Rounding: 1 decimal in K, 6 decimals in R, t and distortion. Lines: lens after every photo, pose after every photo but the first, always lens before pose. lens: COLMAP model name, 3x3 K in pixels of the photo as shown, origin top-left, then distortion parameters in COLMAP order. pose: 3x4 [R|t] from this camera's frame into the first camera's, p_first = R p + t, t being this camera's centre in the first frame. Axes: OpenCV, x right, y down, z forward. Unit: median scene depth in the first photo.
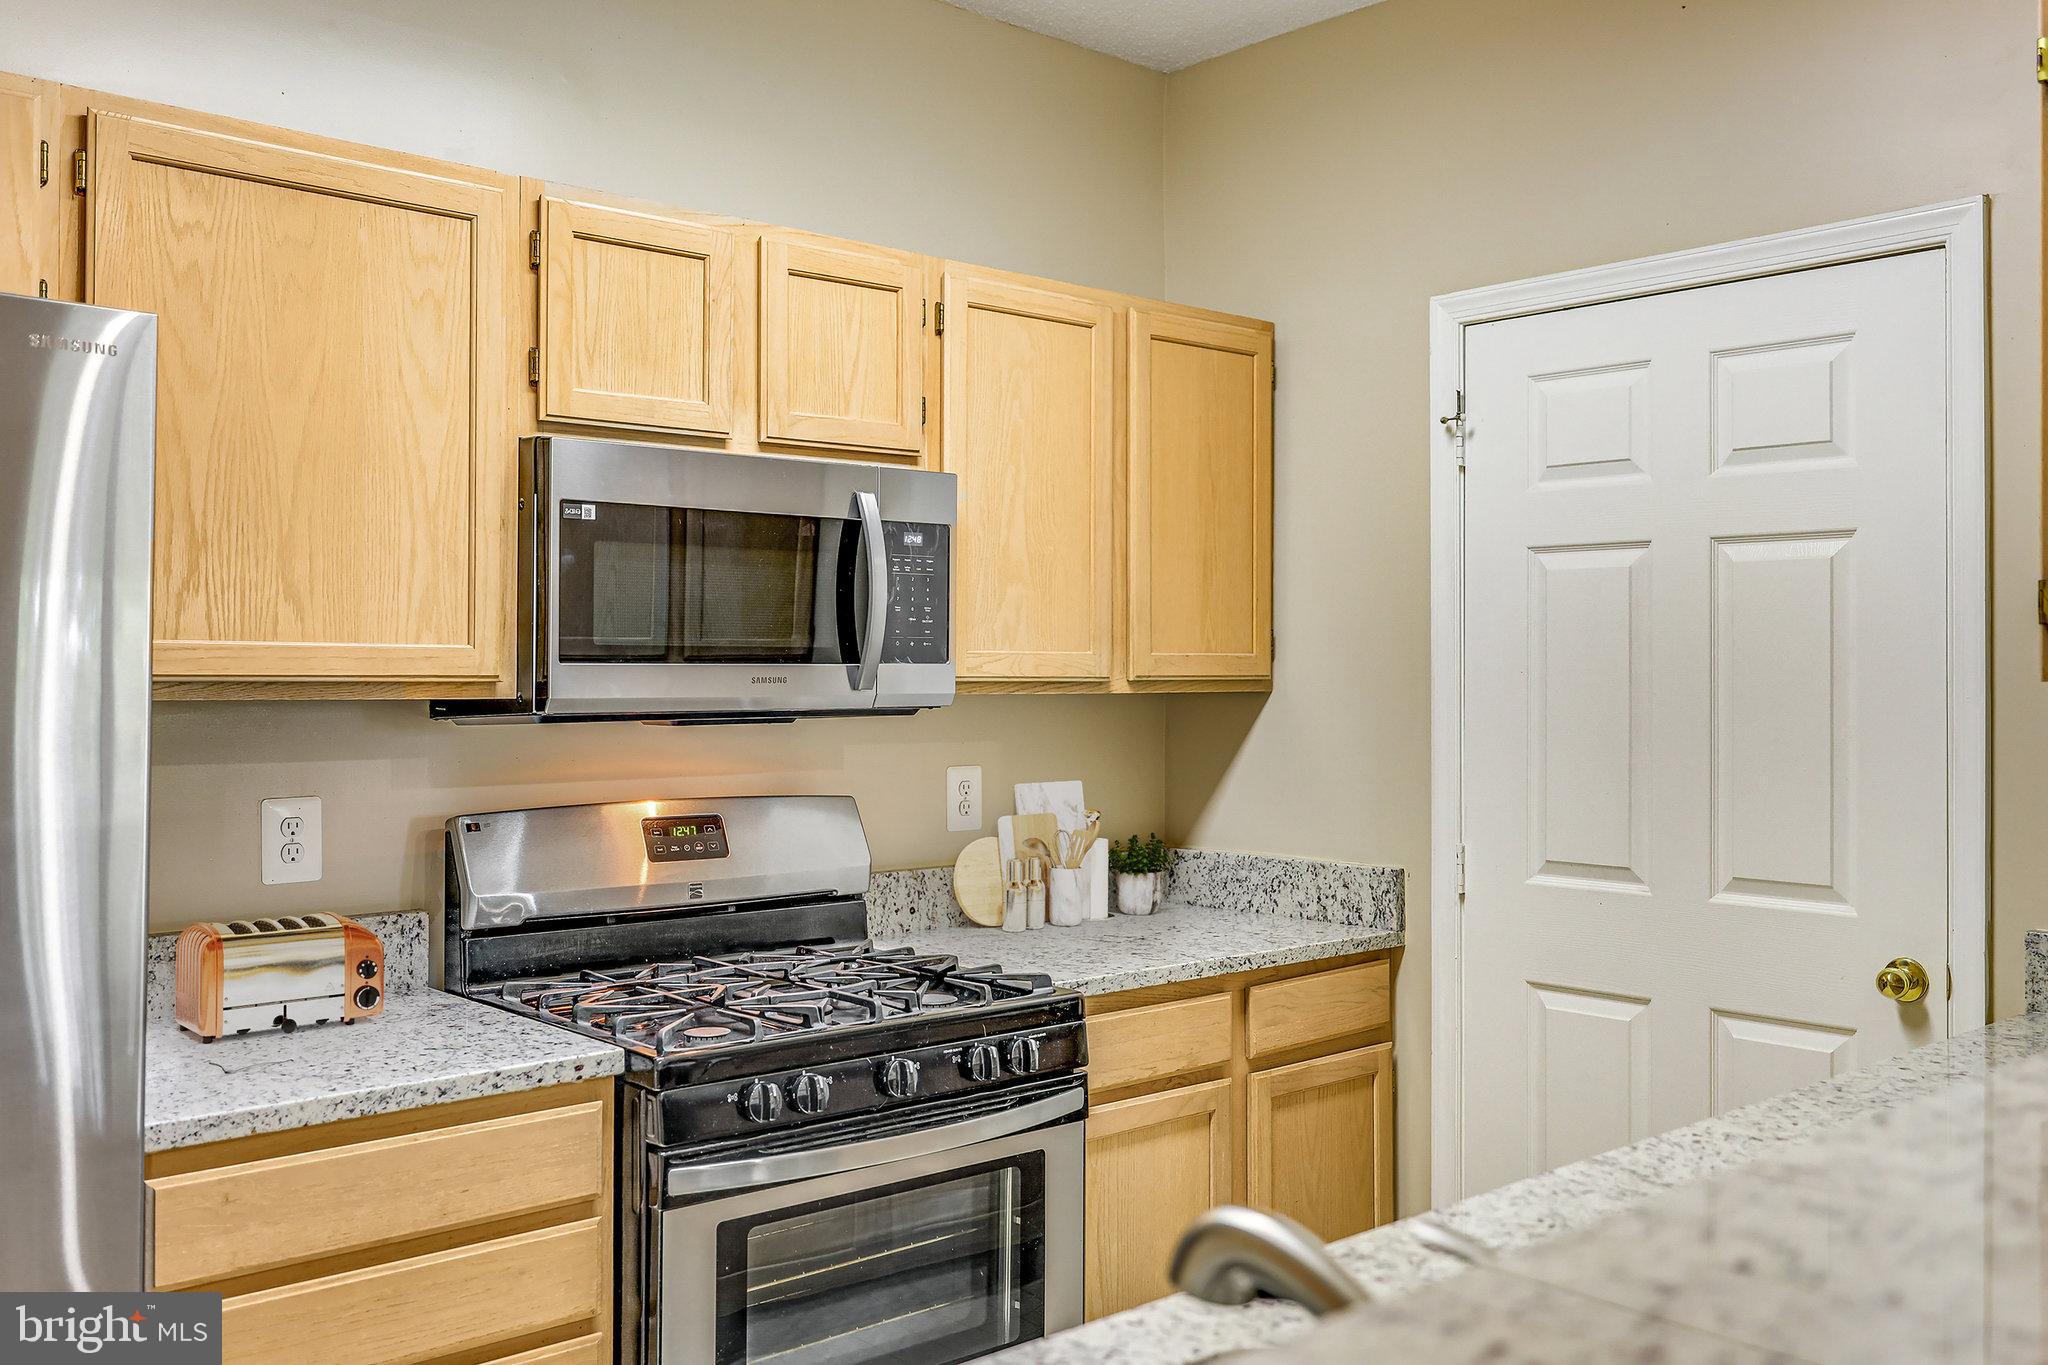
lens RADIAL K [[1835.1, 0, 1018.3], [0, 1835.1, 653.5], [0, 0, 1]] dist [-0.000888, 0.000884]
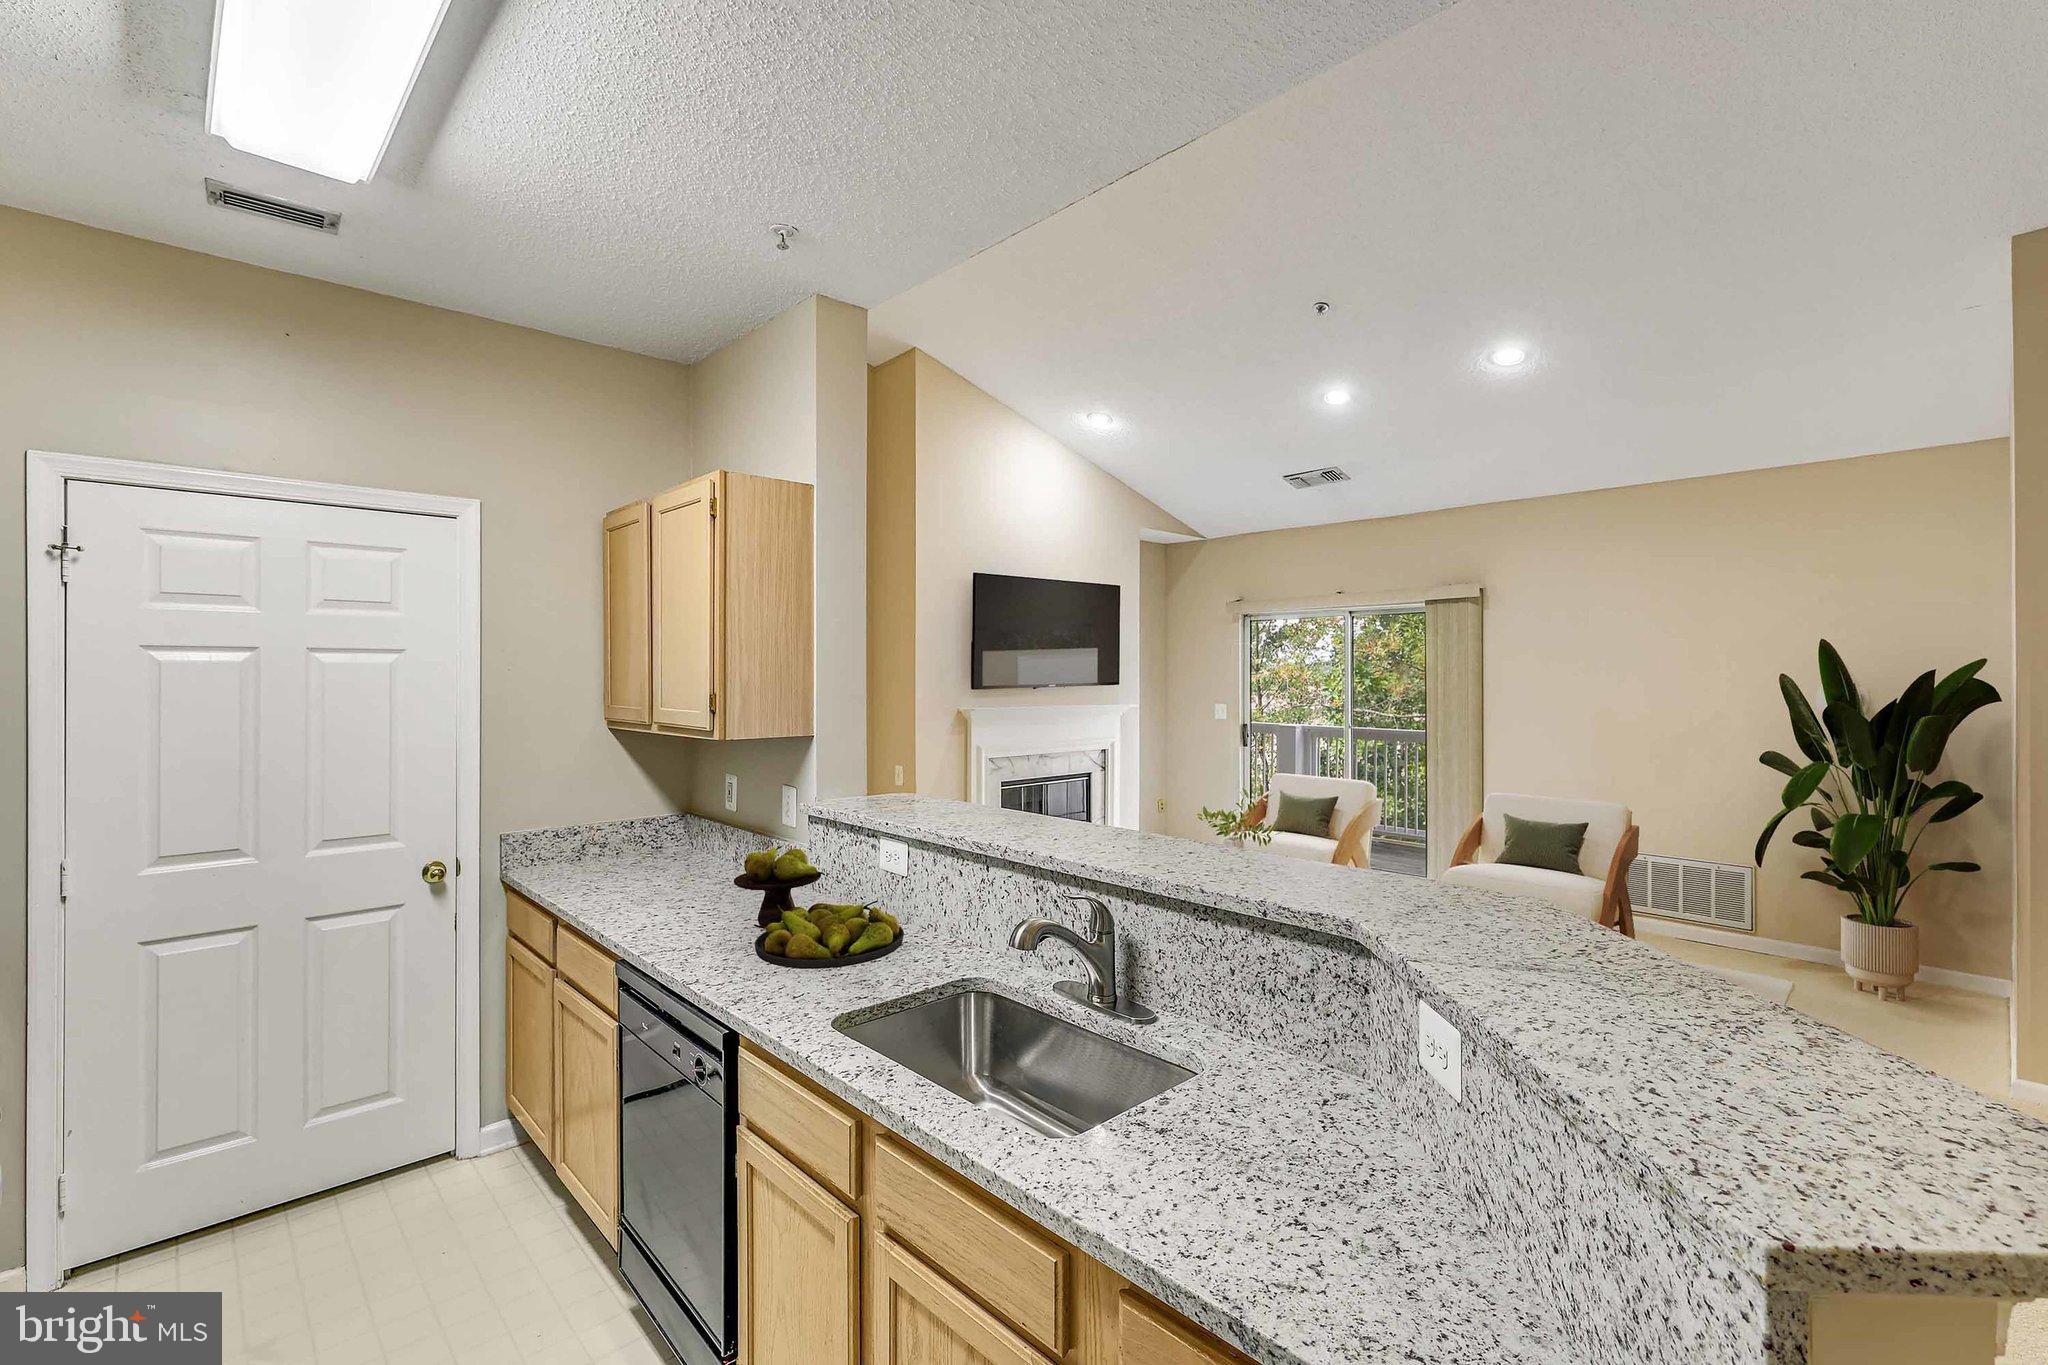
lens RADIAL K [[900.5, 0, 1032.1], [0, 900.5, 671.0], [0, 0, 1]] dist [0.001482, 0.000321]
pose [[-0.030592, 0.000095, 0.999532, -0.505807], [-0.011291, 0.999936, -0.000441, -0.049736], [-0.999468, -0.011299, -0.030589, 0.344035]]
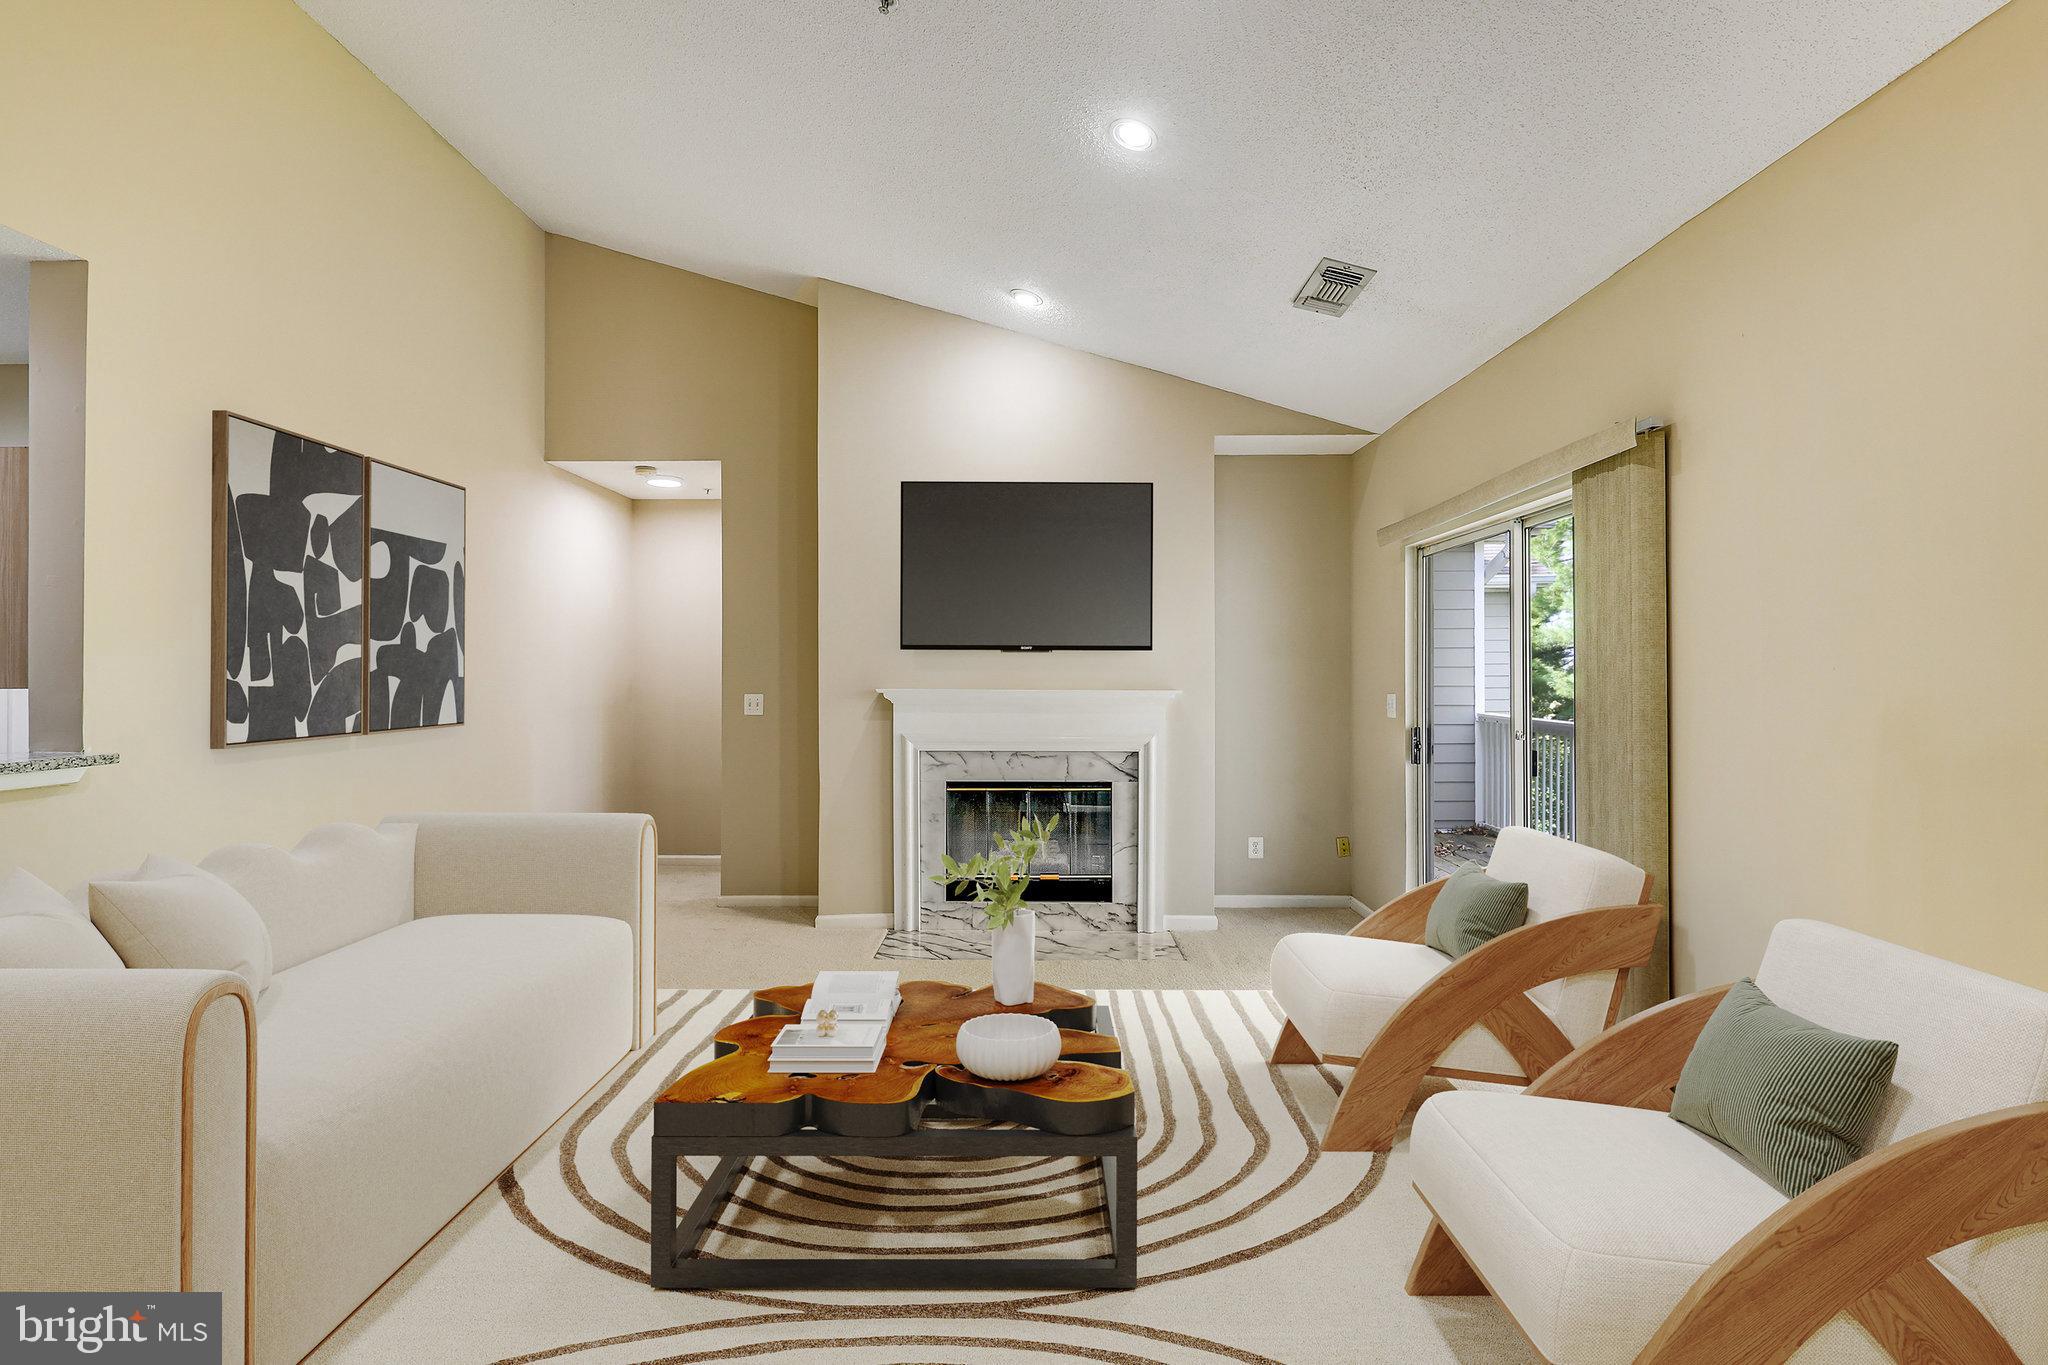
lens RADIAL K [[885.0, 0, 1042.0], [0, 885.0, 664.2], [0, 0, 1]] dist [-0.000436, -0.000083]
pose [[0.664514, 0.003659, 0.747267, 0.448584], [-0.002190, 0.999993, -0.002949, -0.009281], [-0.747272, 0.000323, 0.664518, -0.862971]]
